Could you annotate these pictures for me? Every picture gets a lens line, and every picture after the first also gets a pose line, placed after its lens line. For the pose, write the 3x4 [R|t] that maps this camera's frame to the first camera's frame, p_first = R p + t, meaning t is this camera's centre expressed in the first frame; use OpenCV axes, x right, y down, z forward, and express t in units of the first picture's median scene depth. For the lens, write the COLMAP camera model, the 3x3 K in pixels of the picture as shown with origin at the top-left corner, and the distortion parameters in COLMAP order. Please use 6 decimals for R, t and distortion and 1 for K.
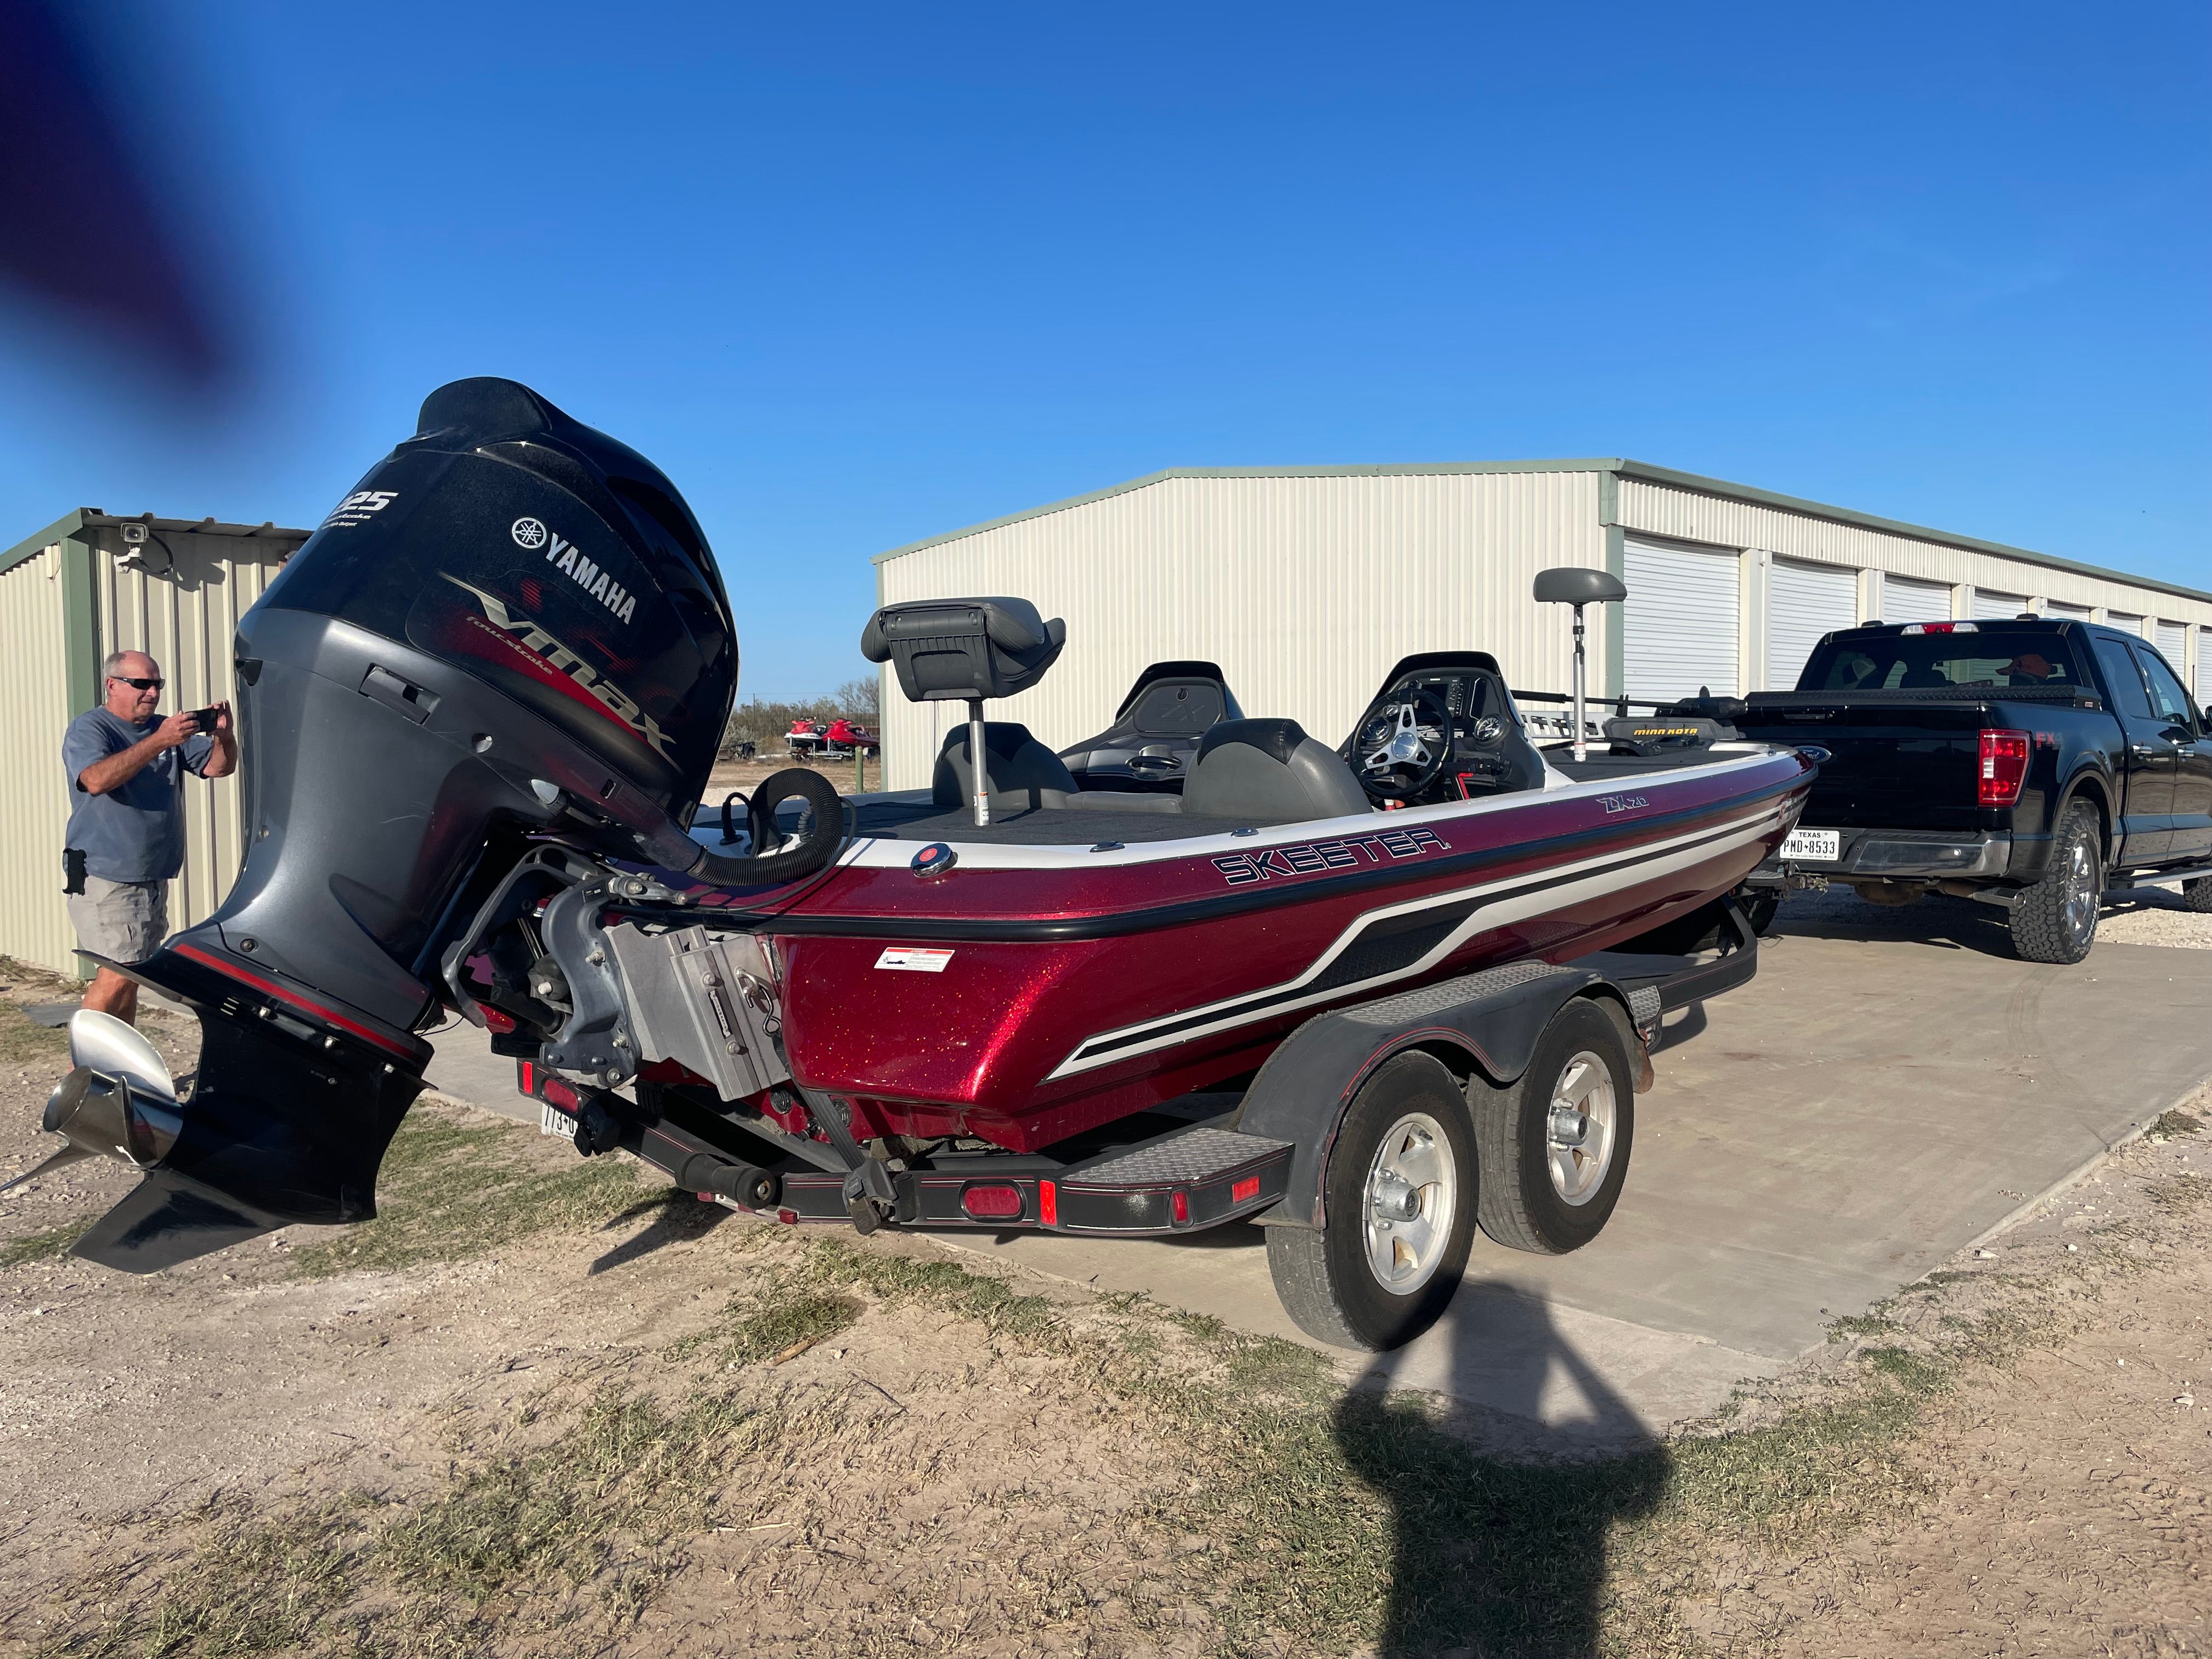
lens RADIAL K [[1554.1, 0, 1109.9], [0, 1554.1, 791.9], [0, 0, 1]] dist [0.005352, -0.044296]
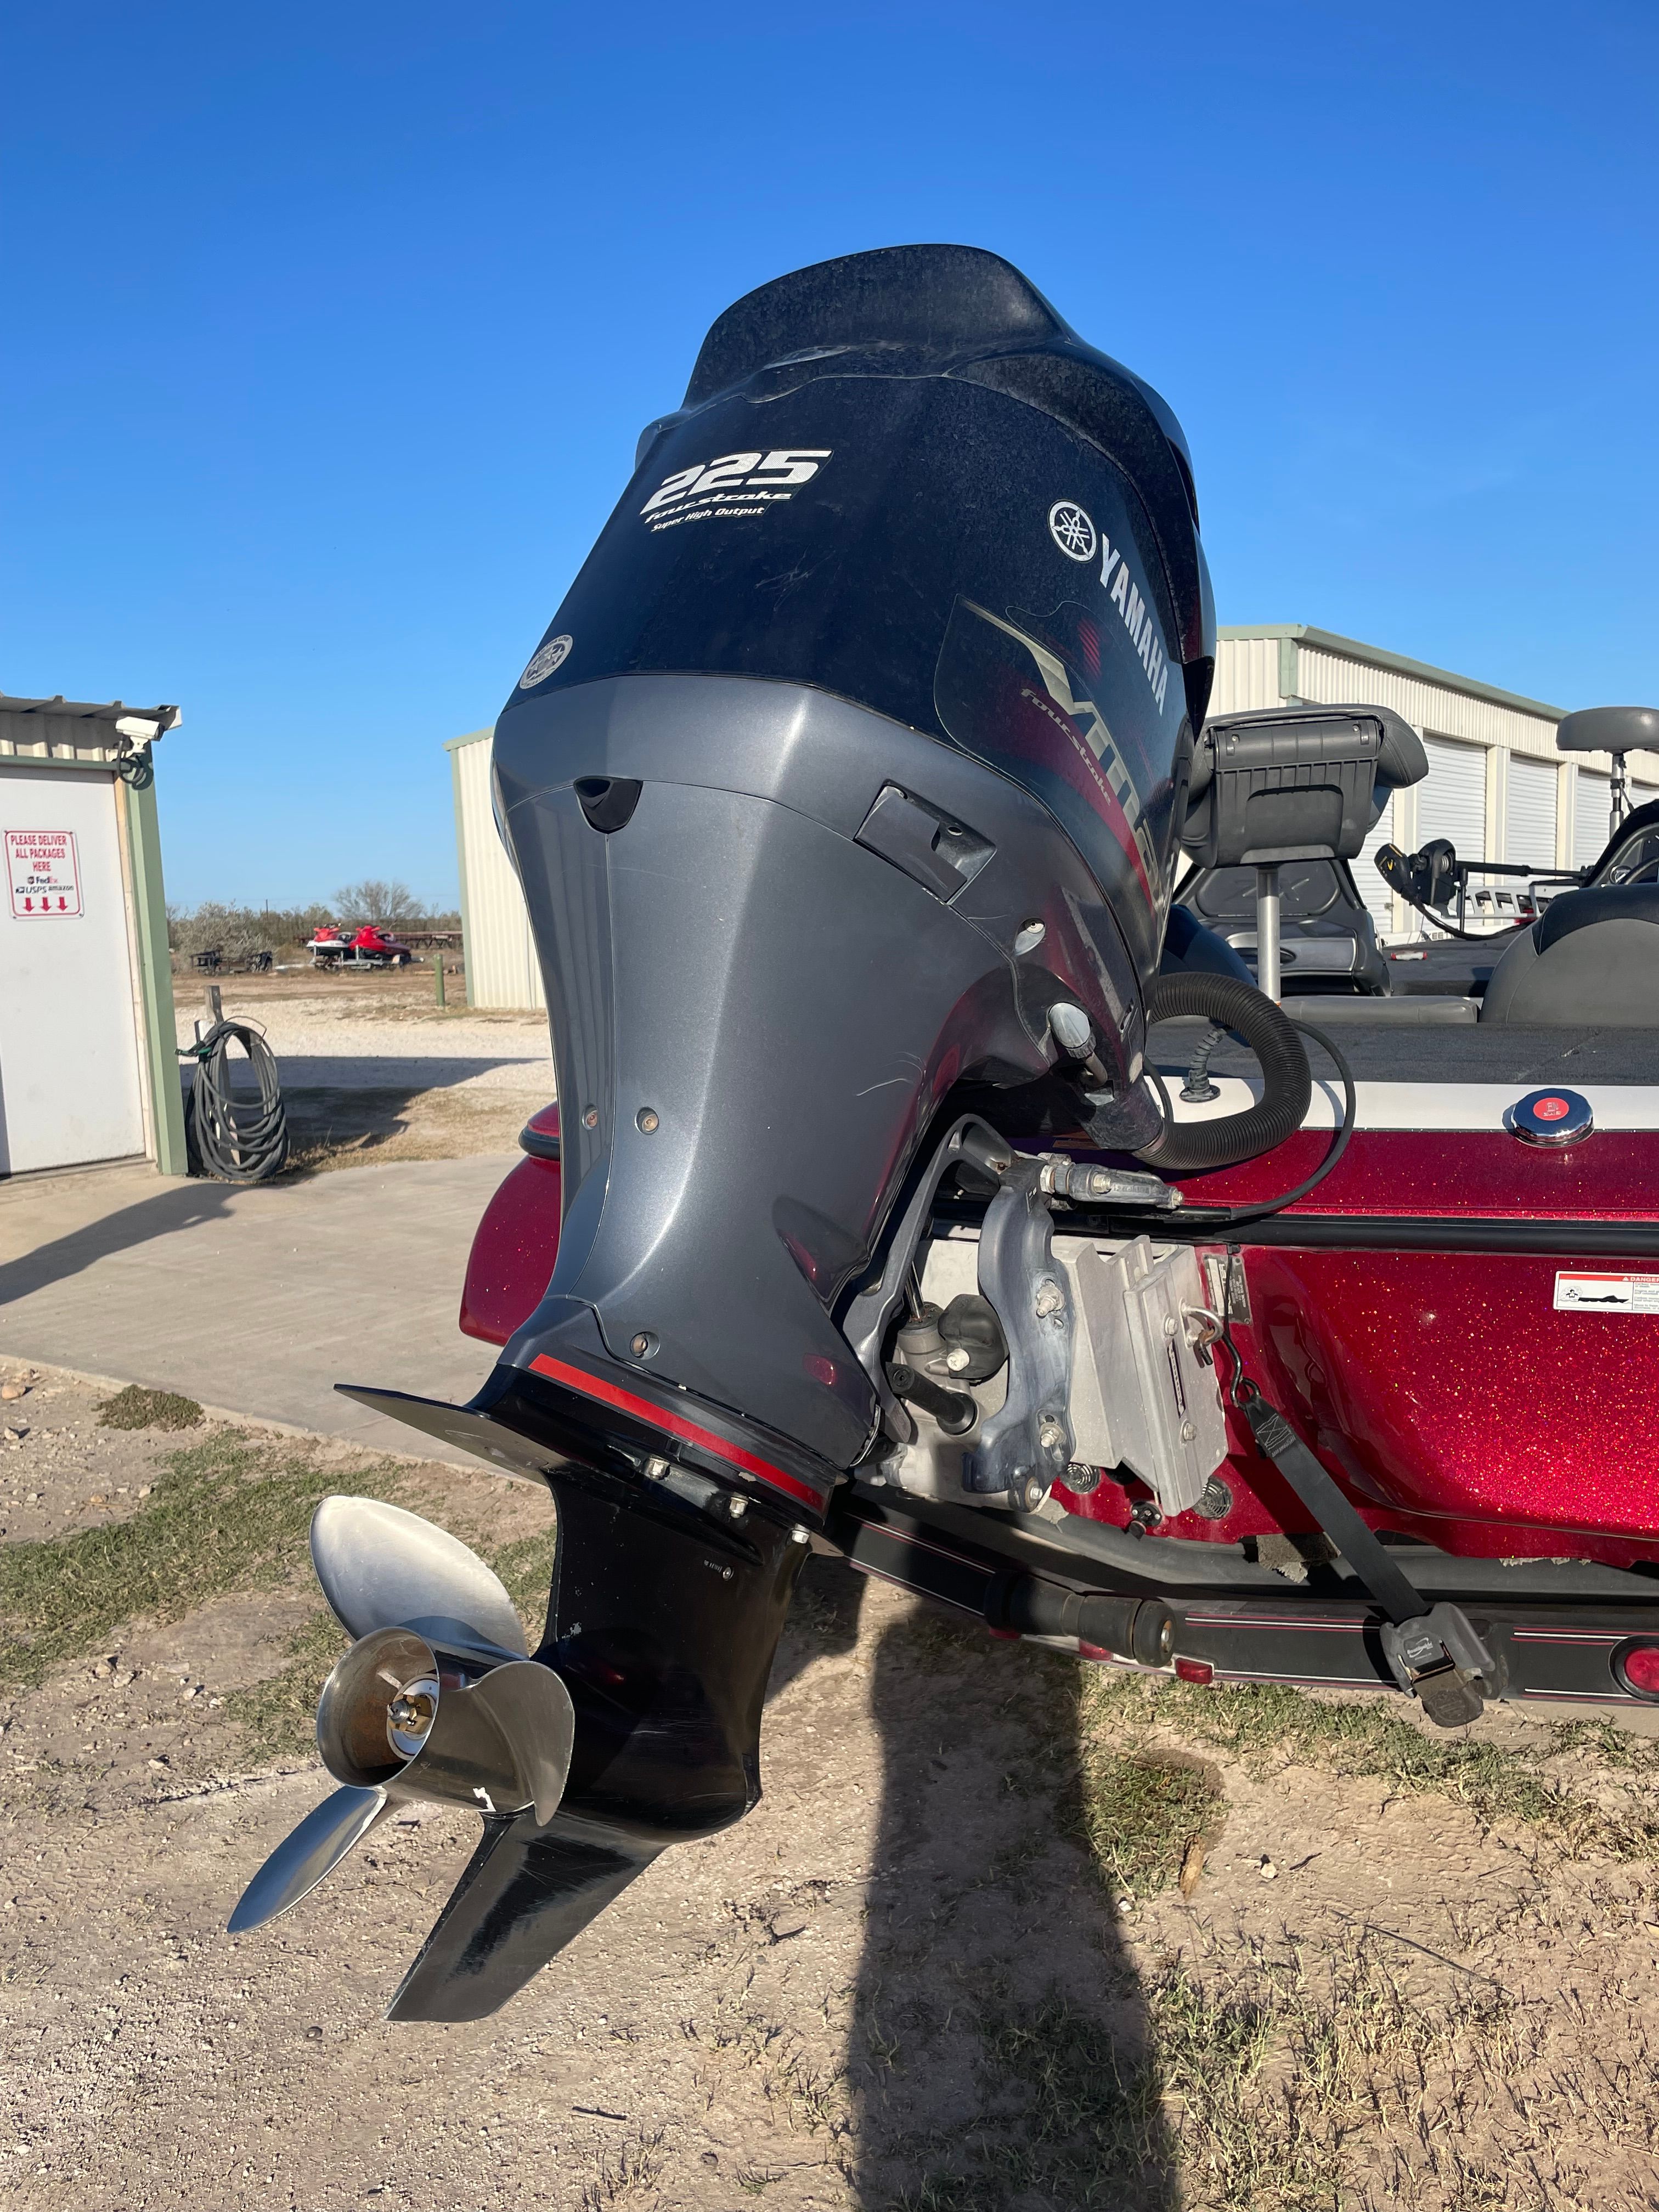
lens RADIAL K [[1624.3, 0, 792.5], [0, 1624.3, 1110.1], [0, 0, 1]] dist [0.033235, -0.047606]
pose [[0.996290, -0.031805, 0.079963, -0.516713], [0.026031, 0.997048, 0.072236, -0.013985], [-0.082024, -0.069886, 0.994177, 0.444964]]
